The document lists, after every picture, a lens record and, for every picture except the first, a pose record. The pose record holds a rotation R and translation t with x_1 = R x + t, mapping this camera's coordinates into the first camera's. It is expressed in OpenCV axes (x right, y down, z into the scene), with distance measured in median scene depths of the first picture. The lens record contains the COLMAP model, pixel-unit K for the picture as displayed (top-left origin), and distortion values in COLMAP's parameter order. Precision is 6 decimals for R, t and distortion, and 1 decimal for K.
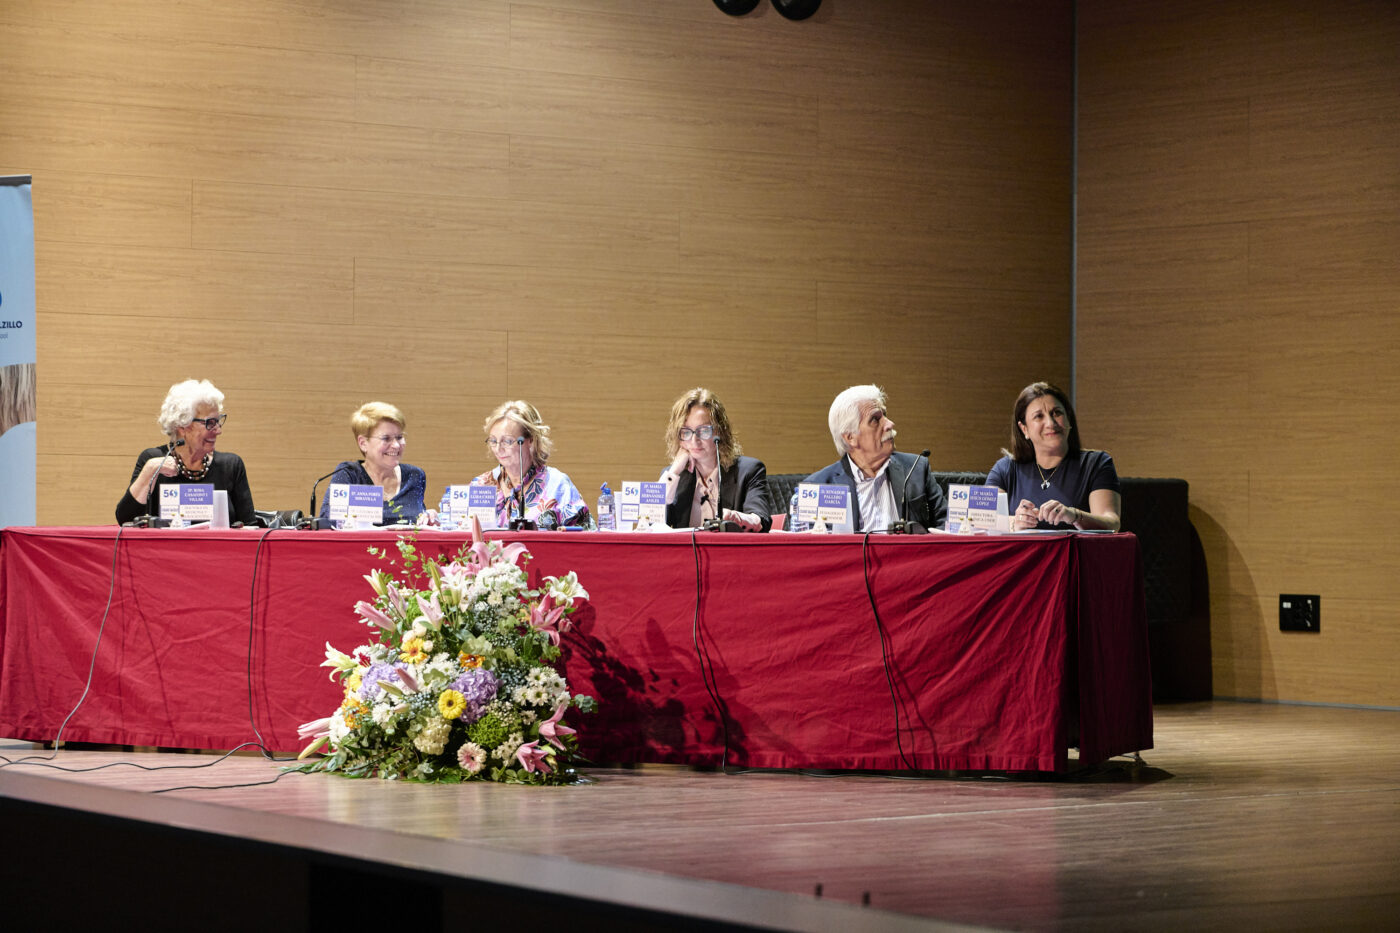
lens RADIAL K [[3436.1, 0, 792.4], [0, 3436.1, 466.8], [0, 0, 1]] dist [-0.052164, -0.114217]
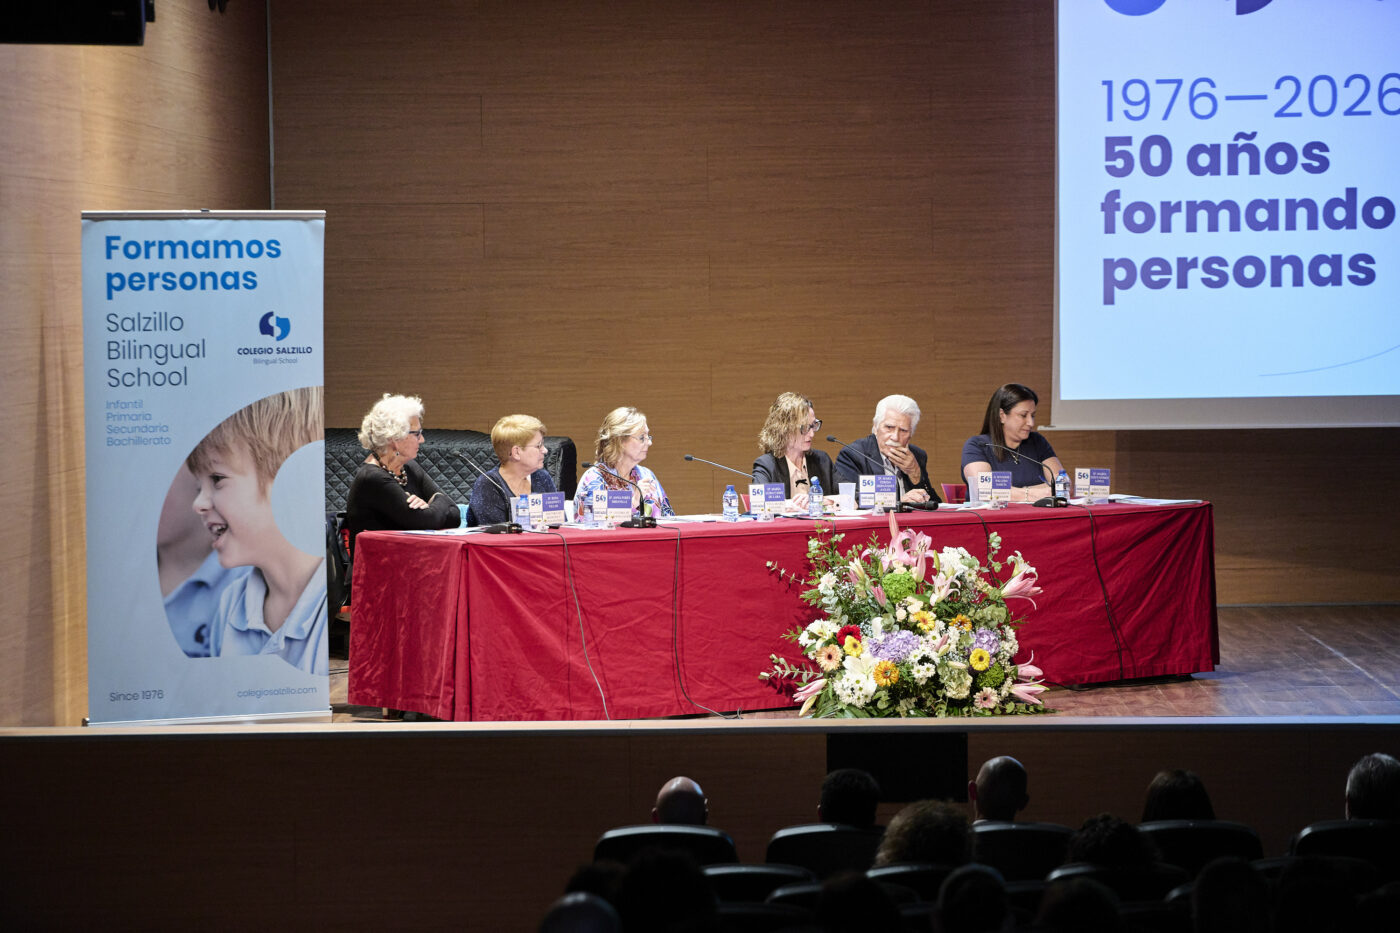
lens RADIAL K [[4205.1, 0, 700.0], [0, 4205.1, 466.5], [0, 0, 1]] dist [0.262213, -2.776126]
pose [[0.612409, -0.046554, 0.789169, -1.332435], [0.004035, 0.998436, 0.055767, -0.087220], [-0.790531, -0.030968, 0.611639, 0.103150]]
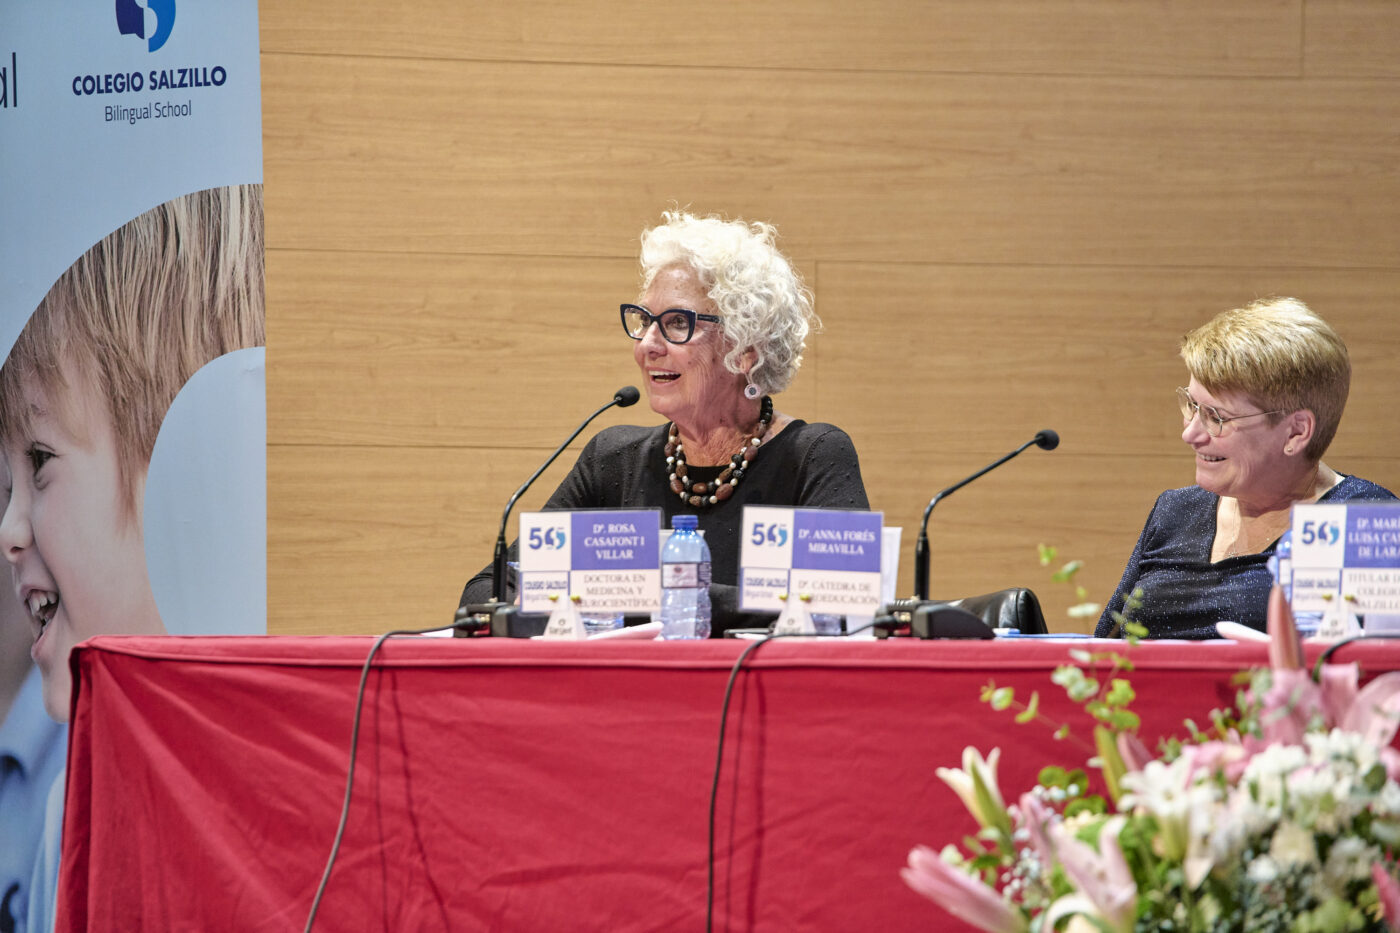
lens RADIAL K [[7568.0, 0, 700.6], [0, 7568.0, 482.1], [0, 0, 1]] dist [2.186944, -12.910440]
pose [[0.948034, -0.010782, -0.317986, 0.085779], [0.007743, 0.999912, -0.010818, 0.011192], [0.318074, 0.007793, 0.948034, 0.283883]]
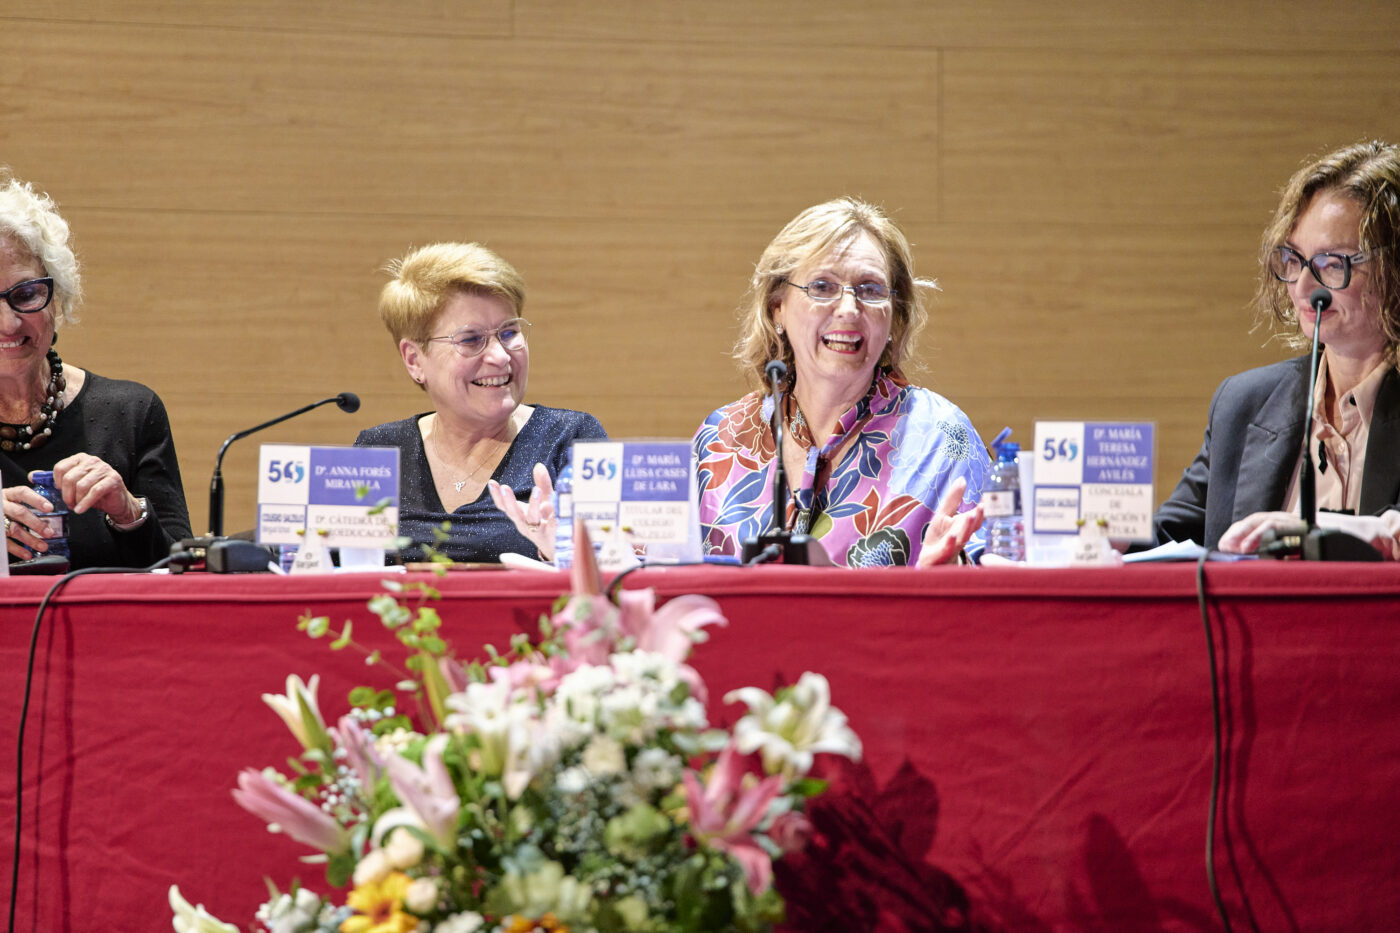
lens RADIAL K [[7568.0, 0, 700.6], [0, 7568.0, 482.1], [0, 0, 1]] dist [2.186944, -12.910440]
pose [[0.980659, -0.015750, -0.195091, 0.070243], [0.015861, 0.999874, -0.000992, 0.010858], [0.195082, -0.002121, 0.980785, 0.233333]]
